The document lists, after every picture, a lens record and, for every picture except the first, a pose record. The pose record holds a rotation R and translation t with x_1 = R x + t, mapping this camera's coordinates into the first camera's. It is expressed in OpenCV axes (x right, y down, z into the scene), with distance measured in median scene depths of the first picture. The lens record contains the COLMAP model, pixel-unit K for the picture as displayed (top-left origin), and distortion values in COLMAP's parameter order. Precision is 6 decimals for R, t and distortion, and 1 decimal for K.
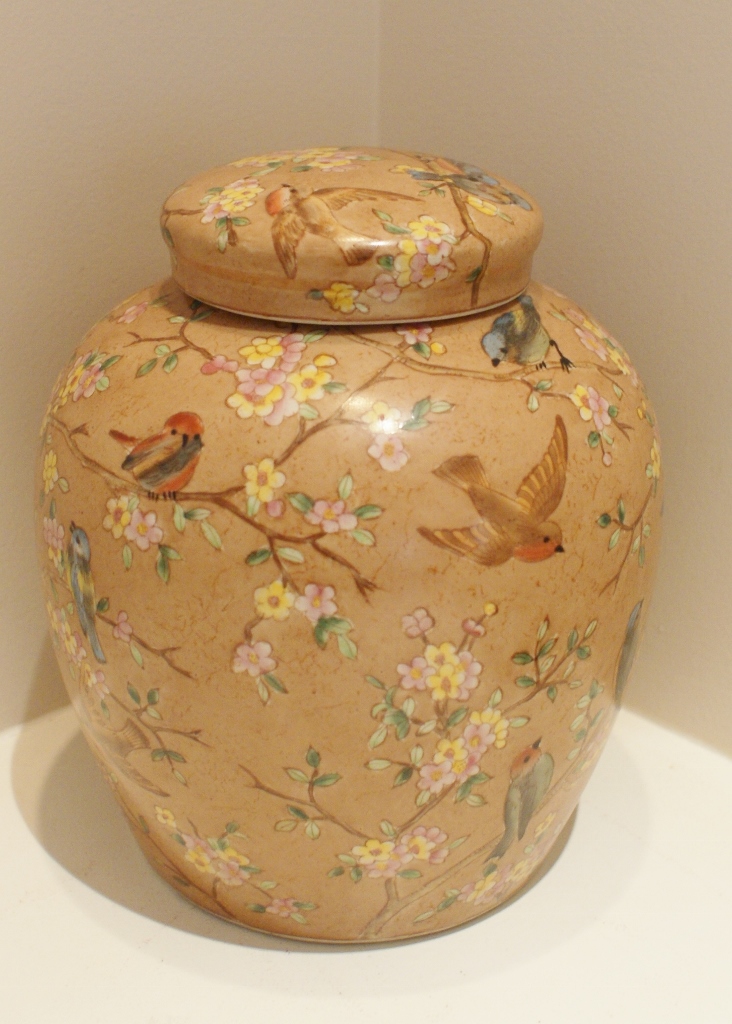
lens RADIAL K [[1834.3, 0, 367.0], [0, 1834.3, 511.2], [0, 0, 1]] dist [-0.289509, 0.000000]
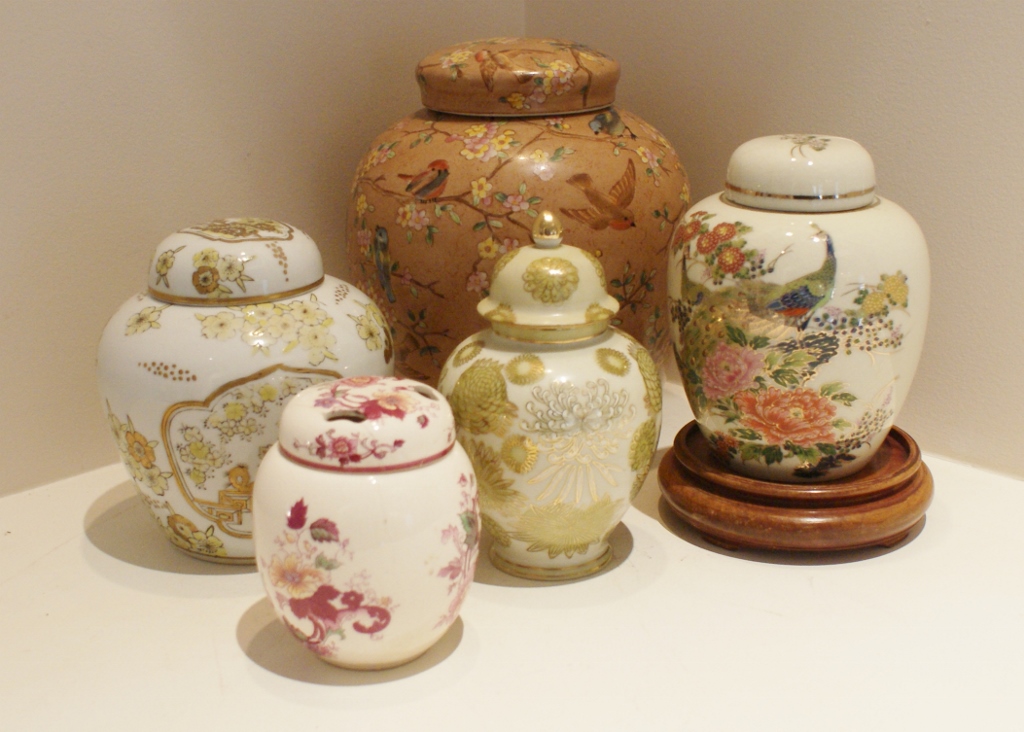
lens RADIAL K [[1834.3, 0, 511.0], [0, 1834.3, 364.4], [0, 0, 1]] dist [-0.289509, 0.000000]
pose [[0.999460, -0.031695, 0.008648, -0.044946], [0.032393, 0.994602, -0.098581, 0.351322], [-0.005477, 0.098808, 0.995091, -0.904791]]
